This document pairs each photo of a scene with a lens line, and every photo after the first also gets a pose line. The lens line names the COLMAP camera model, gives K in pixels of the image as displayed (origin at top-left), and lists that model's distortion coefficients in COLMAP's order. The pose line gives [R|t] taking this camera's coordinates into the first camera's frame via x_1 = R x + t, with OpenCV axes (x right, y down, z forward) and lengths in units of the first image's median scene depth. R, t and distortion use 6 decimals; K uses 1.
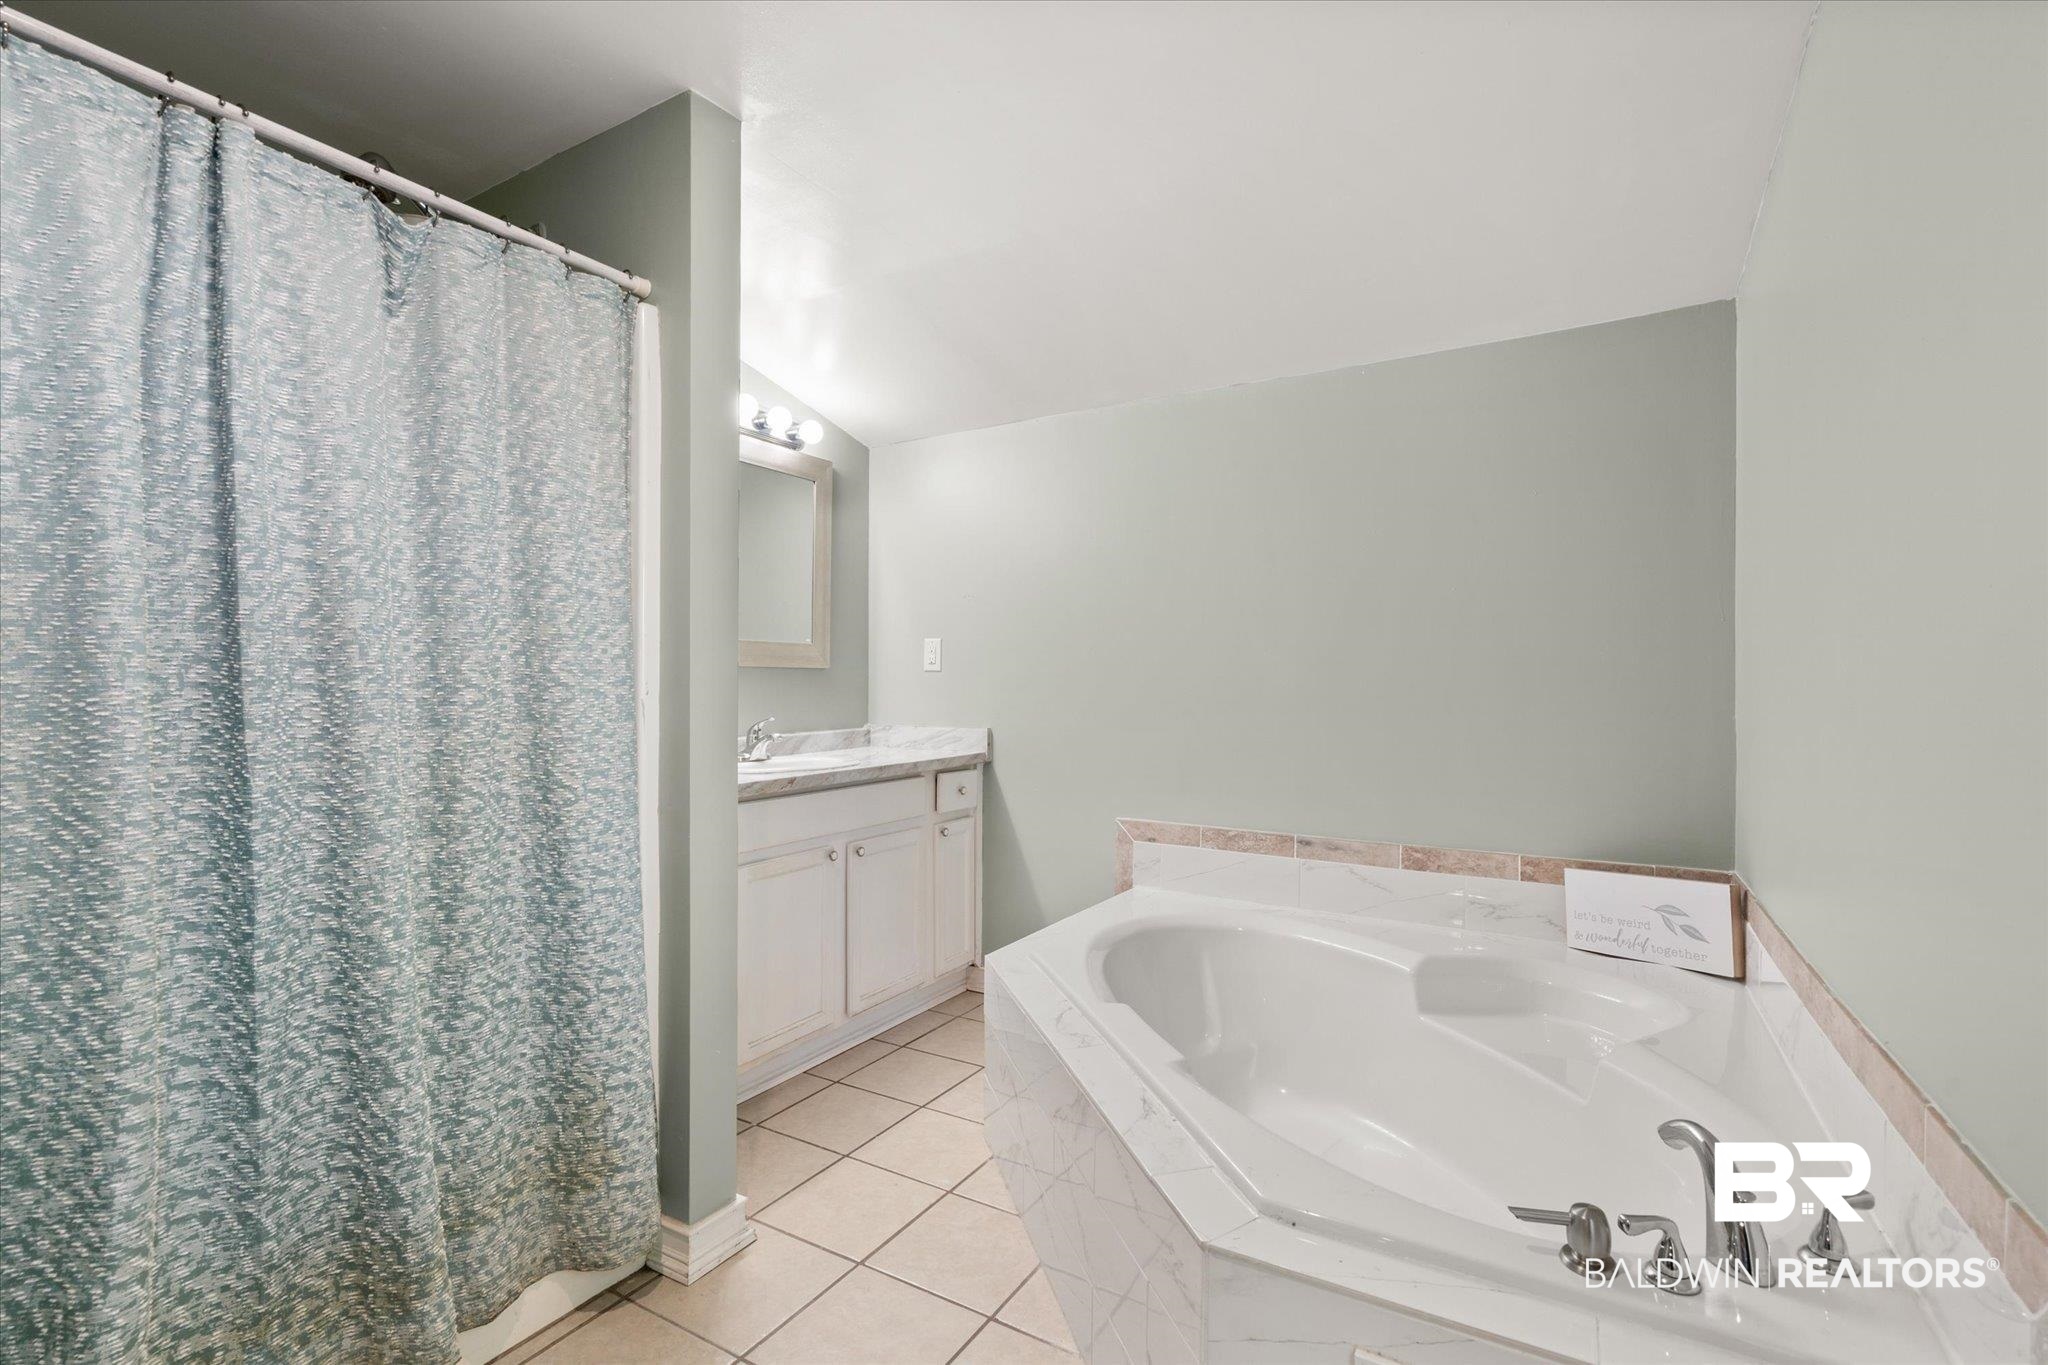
lens RADIAL K [[939.0, 0, 1031.2], [0, 939.0, 688.7], [0, 0, 1]] dist [-0.001868, 0.000413]
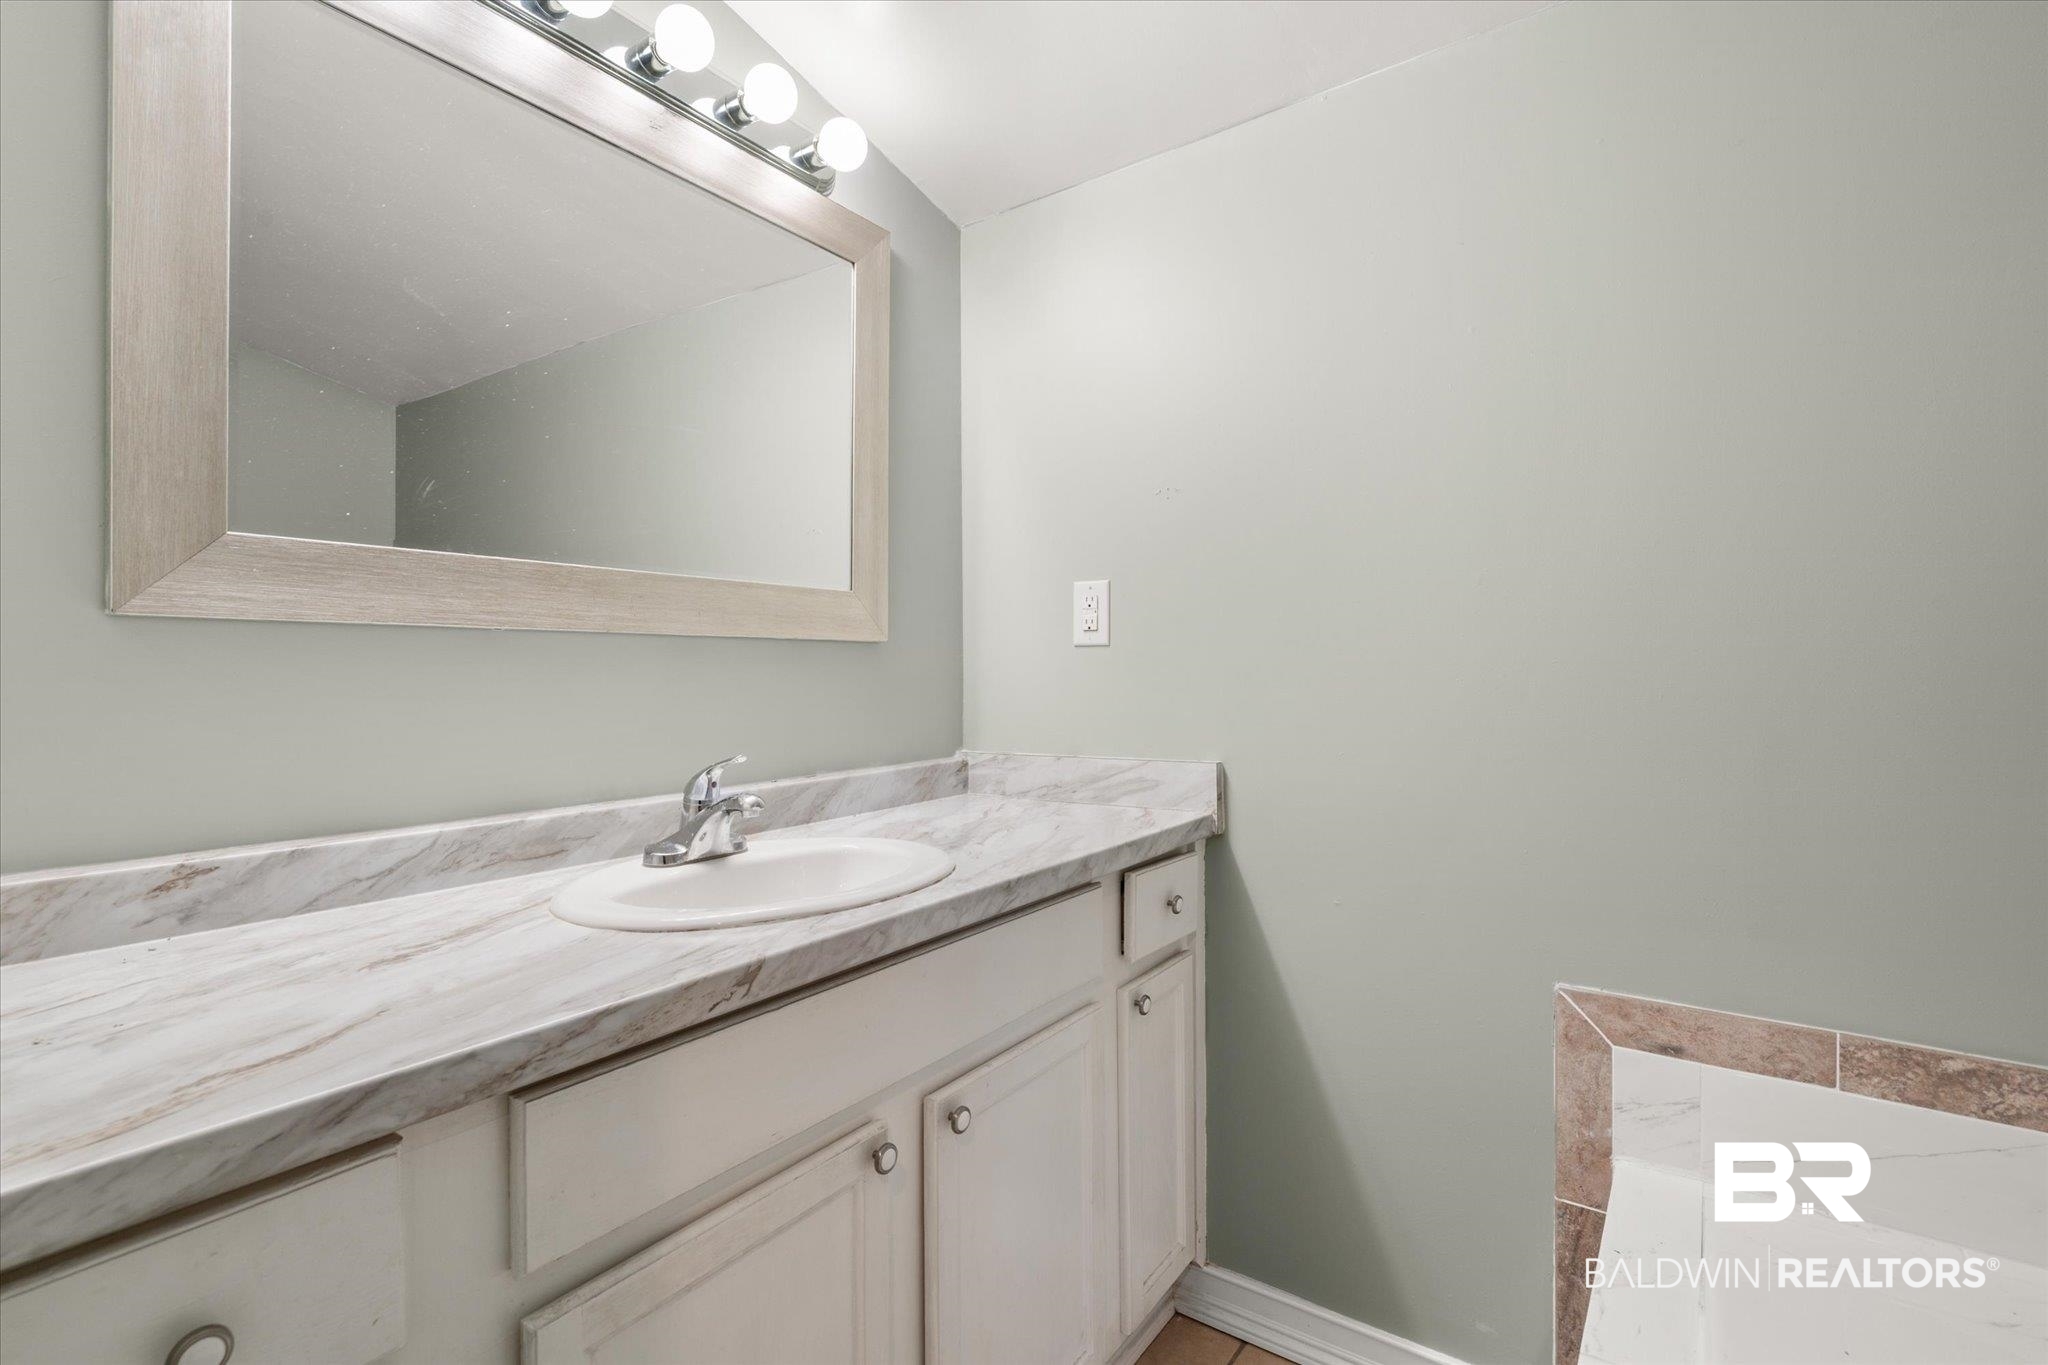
lens RADIAL K [[939.0, 0, 1020.3], [0, 939.0, 676.5], [0, 0, 1]] dist [-0.001868, 0.000413]
pose [[0.995722, -0.009223, -0.091941, -0.103055], [0.008413, 0.999922, -0.009191, 0.001909], [0.092019, 0.008378, 0.995722, 0.533052]]
